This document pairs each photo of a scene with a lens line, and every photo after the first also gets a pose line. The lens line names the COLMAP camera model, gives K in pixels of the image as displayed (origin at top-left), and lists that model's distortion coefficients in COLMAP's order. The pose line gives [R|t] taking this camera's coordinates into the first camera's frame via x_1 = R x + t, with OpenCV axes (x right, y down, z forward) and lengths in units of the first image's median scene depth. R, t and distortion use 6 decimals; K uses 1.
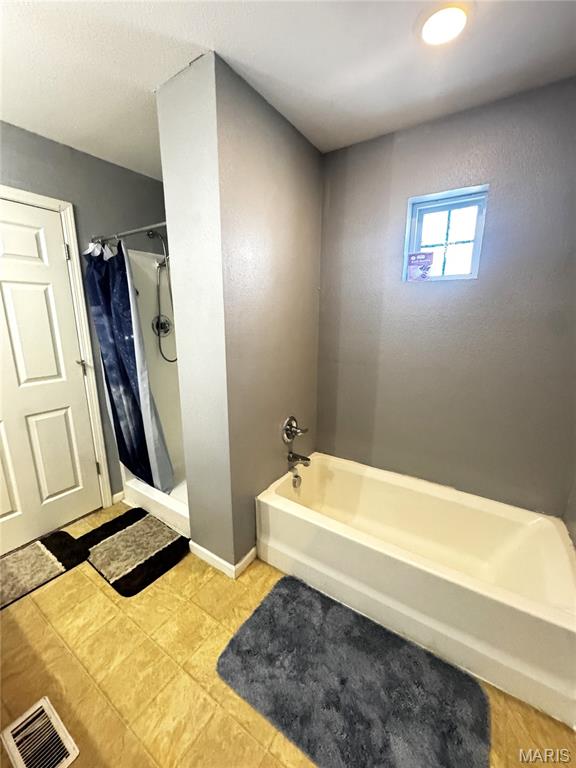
lens RADIAL K [[306.0, 0, 293.9], [0, 306.0, 383.4], [0, 0, 1]] dist [-0.000353, 0.000082]
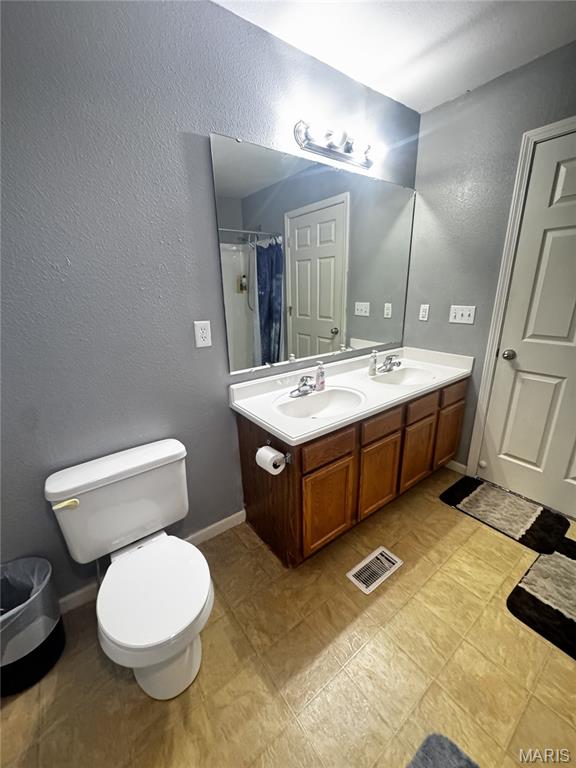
lens RADIAL K [[306.0, 0, 293.9], [0, 306.0, 383.4], [0, 0, 1]] dist [-0.000353, 0.000082]
pose [[-0.332161, 0.285390, -0.899011, 0.267914], [-0.184911, 0.914930, 0.358764, -0.073545], [0.924920, 0.285404, -0.251132, 0.538759]]
